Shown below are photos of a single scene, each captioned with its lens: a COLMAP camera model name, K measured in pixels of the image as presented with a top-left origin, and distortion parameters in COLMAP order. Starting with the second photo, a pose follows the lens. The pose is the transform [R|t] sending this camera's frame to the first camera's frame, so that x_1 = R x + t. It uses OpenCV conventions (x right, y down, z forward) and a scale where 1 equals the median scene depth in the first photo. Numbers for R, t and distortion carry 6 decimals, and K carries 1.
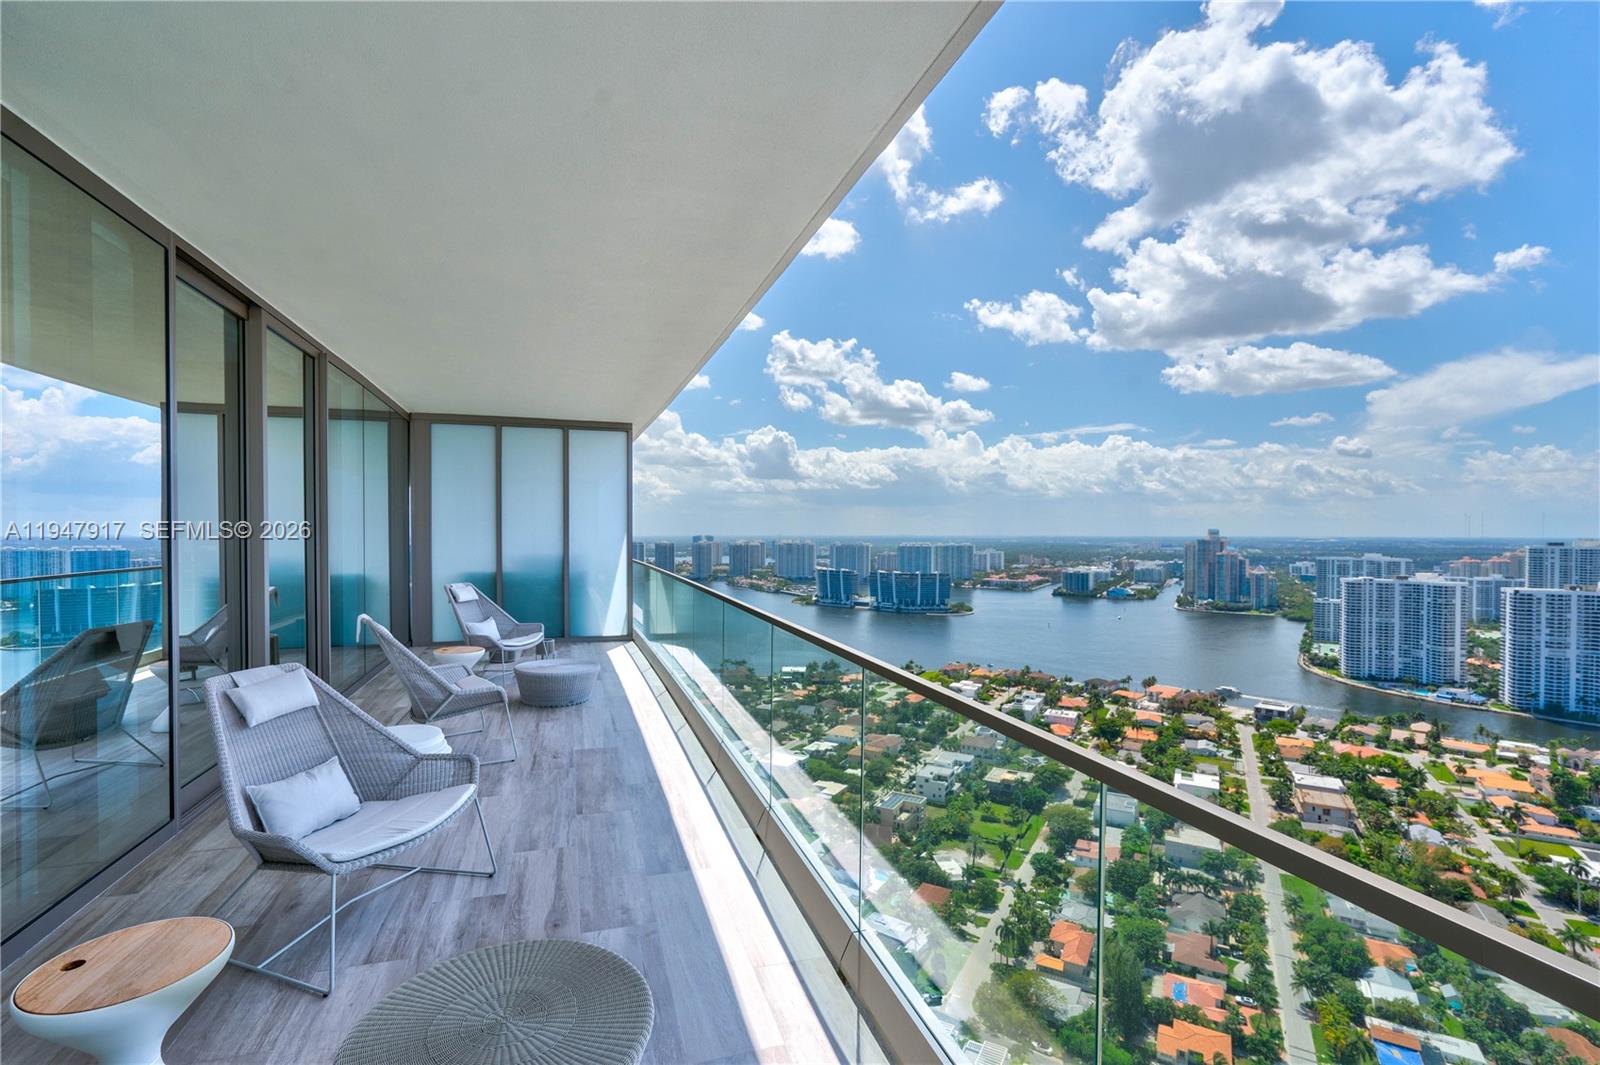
lens RADIAL K [[768.0, 0, 792.9], [0, 768.0, 546.7], [0, 0, 1]] dist [0.000882, 0.000227]
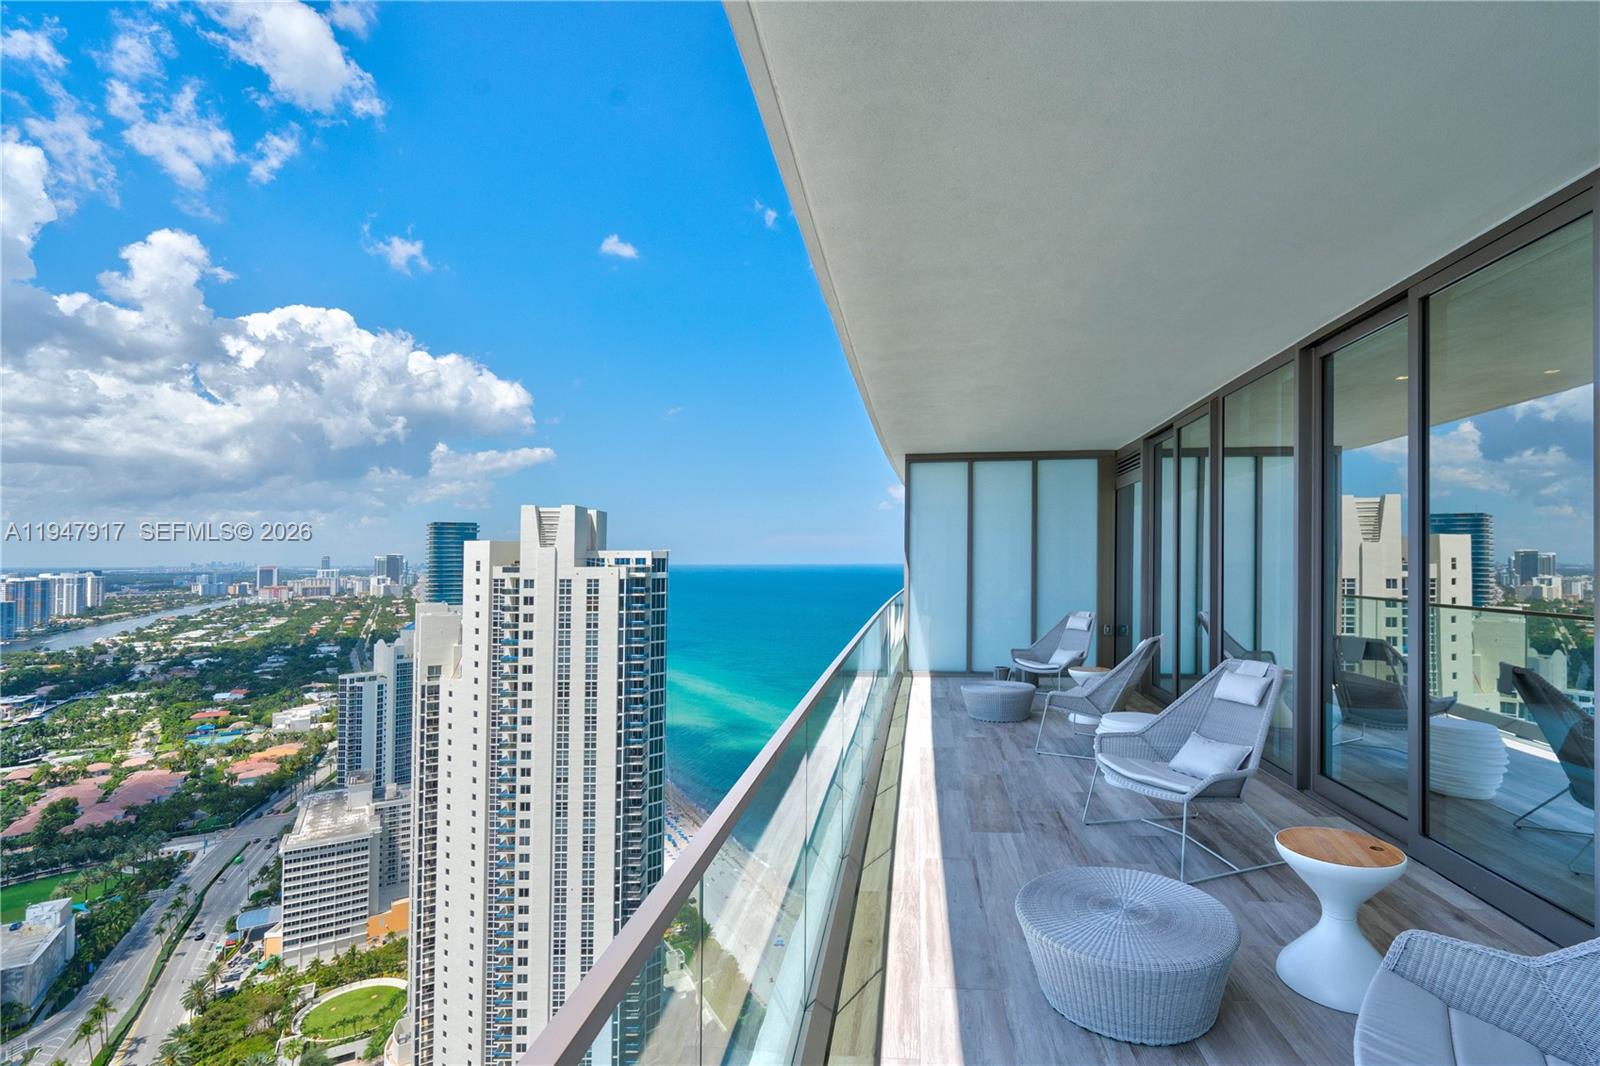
lens RADIAL K [[768.0, 0, 792.9], [0, 768.0, 547.2], [0, 0, 1]] dist [0.000882, 0.000227]
pose [[-0.898704, -0.012142, 0.438388, -0.439769], [-0.007666, 0.999899, 0.011979, -0.052132], [-0.438489, 0.007405, -0.898706, 1.932331]]
